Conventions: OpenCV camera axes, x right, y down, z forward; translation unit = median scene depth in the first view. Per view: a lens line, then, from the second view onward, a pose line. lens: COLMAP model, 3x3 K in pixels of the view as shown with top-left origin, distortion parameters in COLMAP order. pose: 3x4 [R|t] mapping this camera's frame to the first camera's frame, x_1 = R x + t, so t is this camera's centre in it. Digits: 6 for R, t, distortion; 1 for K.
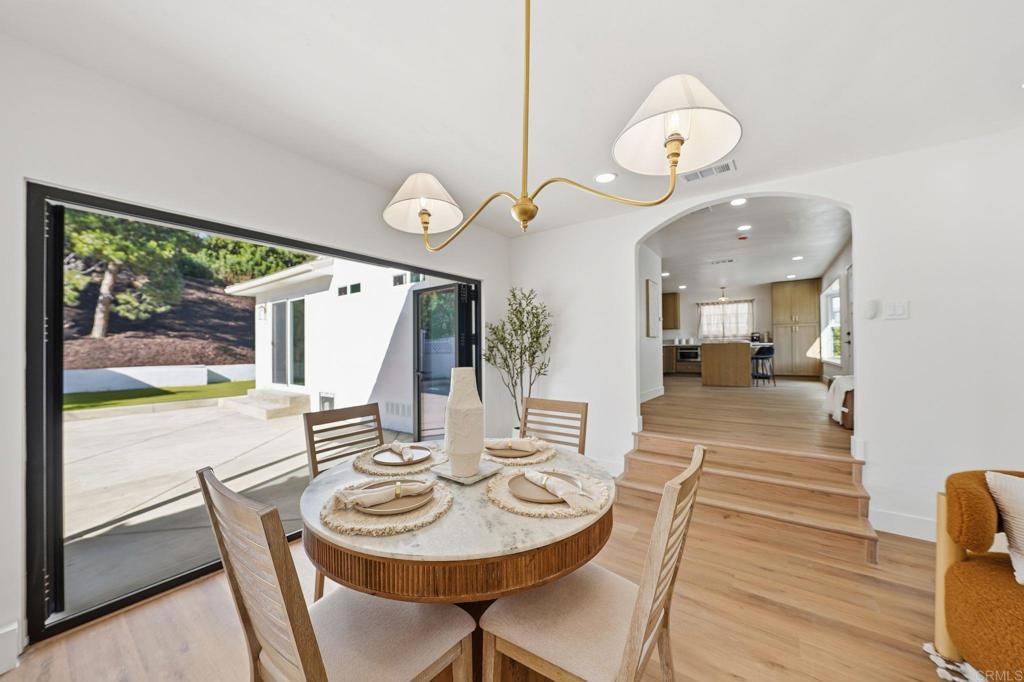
lens RADIAL K [[364.8, 0, 512.0], [0, 364.8, 341.0], [0, 0, 1]] dist [-0.032095, 0.006989]
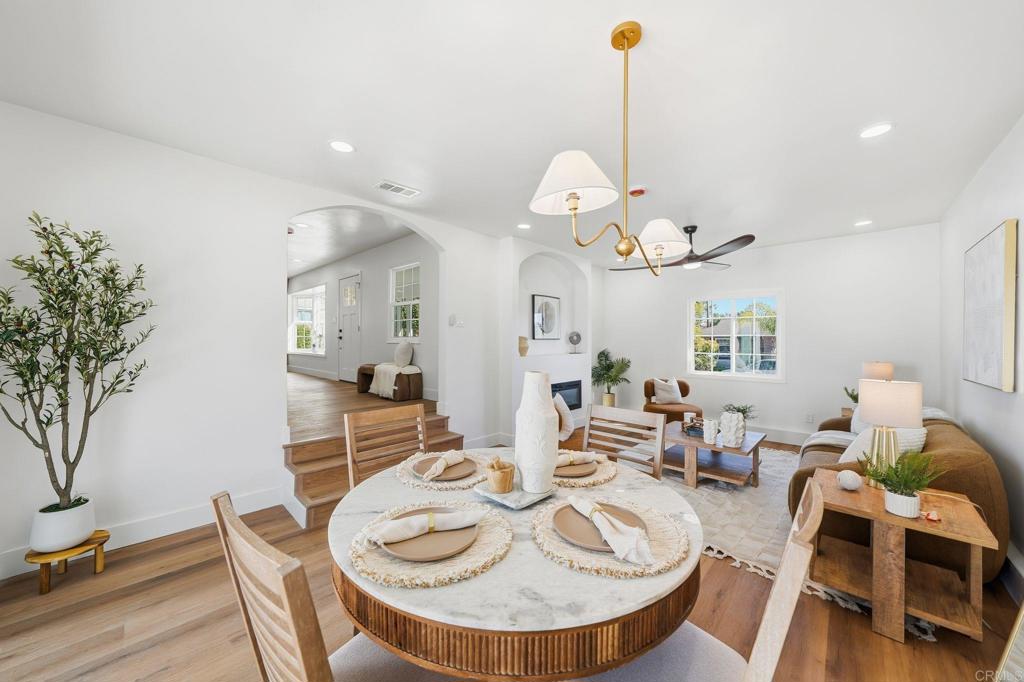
lens RADIAL K [[365.6, 0, 508.7], [0, 365.6, 338.5], [0, 0, 1]] dist [0.000165, 0.000032]
pose [[0.140458, 0.011971, 0.990014, -0.235152], [-0.028236, 0.999569, -0.008081, 0.000048], [-0.989684, -0.026819, 0.140735, 0.211507]]
